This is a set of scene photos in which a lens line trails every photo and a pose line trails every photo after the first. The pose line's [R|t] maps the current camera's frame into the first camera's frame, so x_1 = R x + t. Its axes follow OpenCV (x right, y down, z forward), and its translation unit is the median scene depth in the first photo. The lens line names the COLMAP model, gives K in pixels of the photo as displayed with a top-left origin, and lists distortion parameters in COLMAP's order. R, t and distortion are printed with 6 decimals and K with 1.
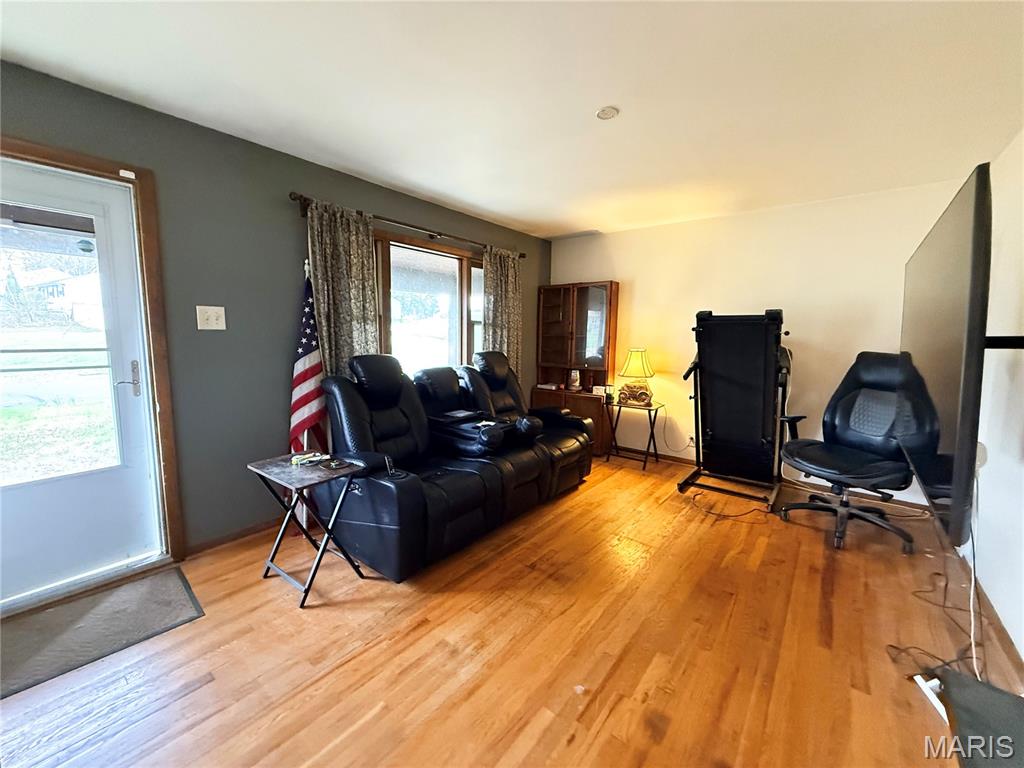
lens RADIAL K [[409.3, 0, 516.3], [0, 409.3, 380.2], [0, 0, 1]] dist [0.001940, 0.000334]
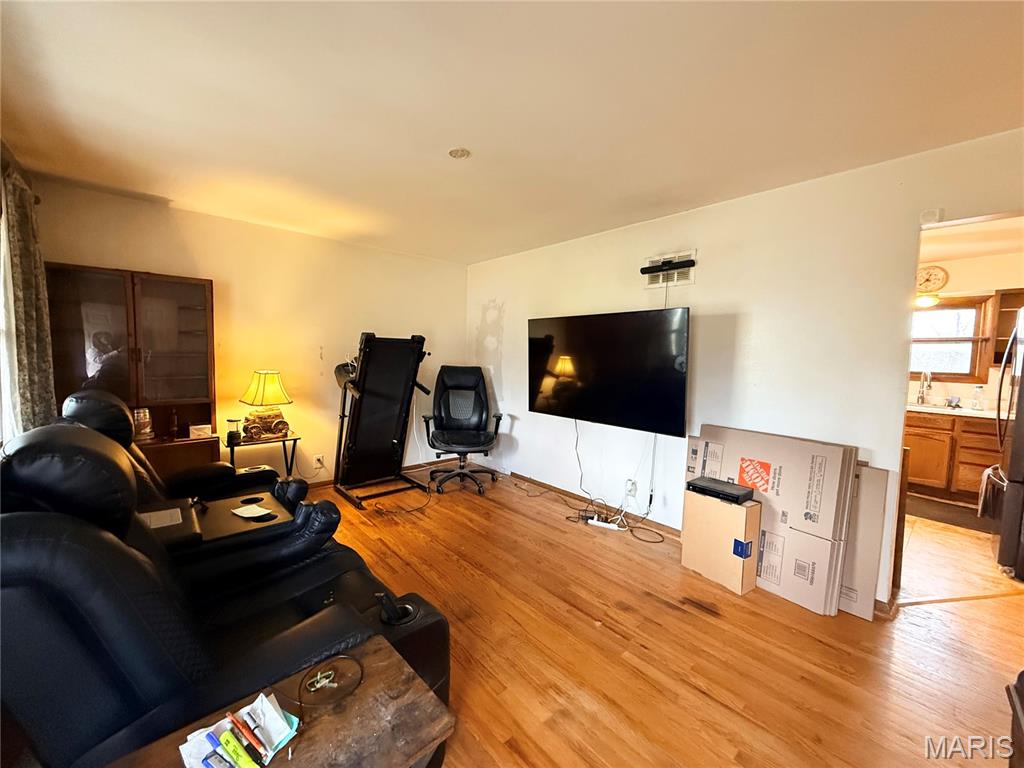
lens RADIAL K [[409.3, 0, 506.7], [0, 409.3, 379.7], [0, 0, 1]] dist [0.001940, 0.000334]
pose [[0.172654, -0.072357, 0.982321, -0.630882], [0.090741, 0.994226, 0.057285, -0.090032], [-0.980794, 0.079246, 0.178223, 0.555270]]
